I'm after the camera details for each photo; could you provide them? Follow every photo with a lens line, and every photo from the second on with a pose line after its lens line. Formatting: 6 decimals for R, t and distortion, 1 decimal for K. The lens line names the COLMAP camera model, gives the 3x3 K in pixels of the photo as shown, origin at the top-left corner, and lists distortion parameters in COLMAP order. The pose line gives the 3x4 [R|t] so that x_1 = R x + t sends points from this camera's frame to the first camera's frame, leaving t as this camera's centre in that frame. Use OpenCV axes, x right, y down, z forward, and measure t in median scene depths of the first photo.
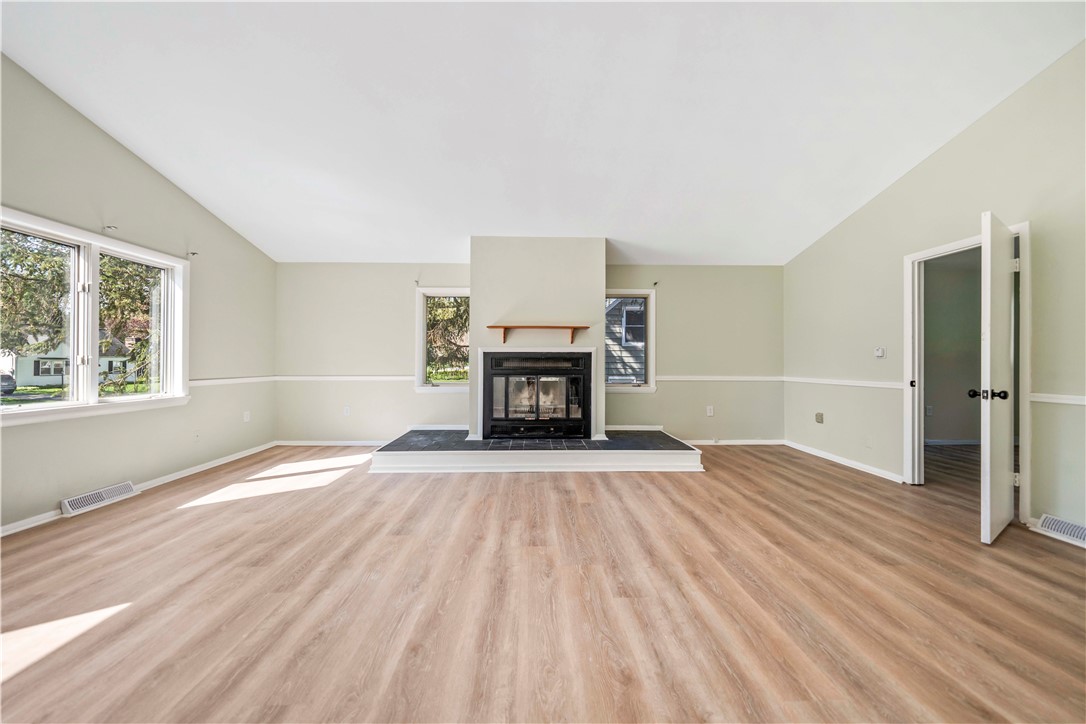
lens RADIAL K [[384.1, 0, 540.6], [0, 384.1, 360.7], [0, 0, 1]] dist [-0.006335, 0.001156]
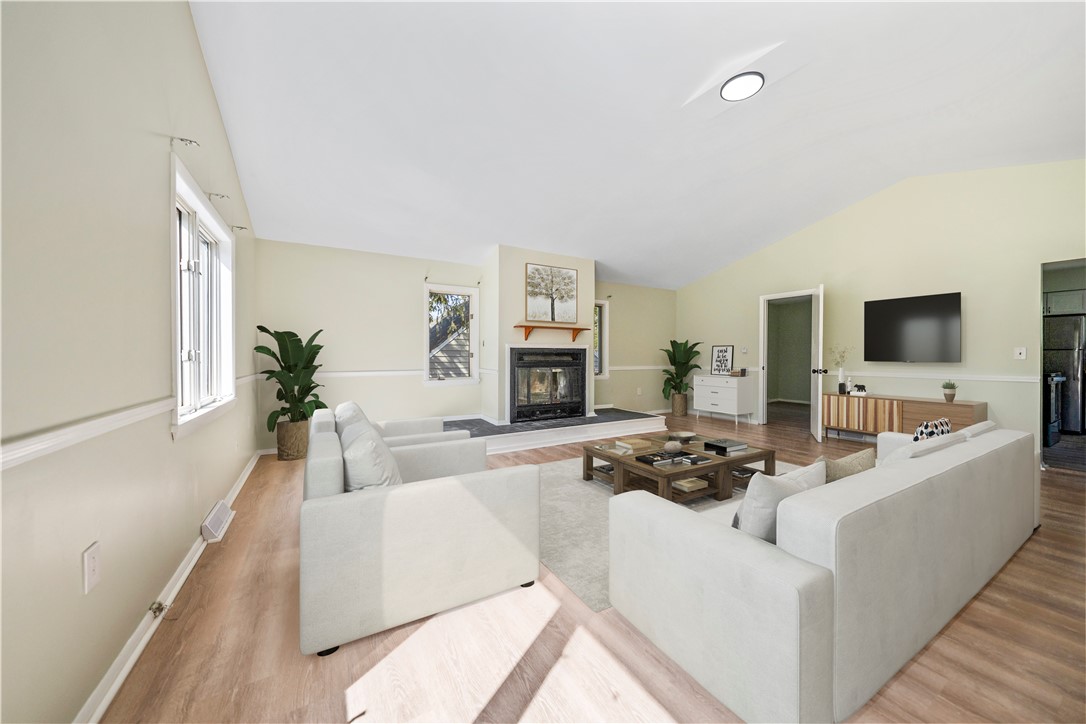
lens RADIAL K [[384.1, 0, 549.1], [0, 384.1, 360.7], [0, 0, 1]] dist [-0.006335, 0.001156]
pose [[0.871000, -0.006786, 0.491236, -0.605841], [-0.000813, 0.999883, 0.015254, -0.001457], [-0.491282, -0.013686, 0.870893, -0.055567]]
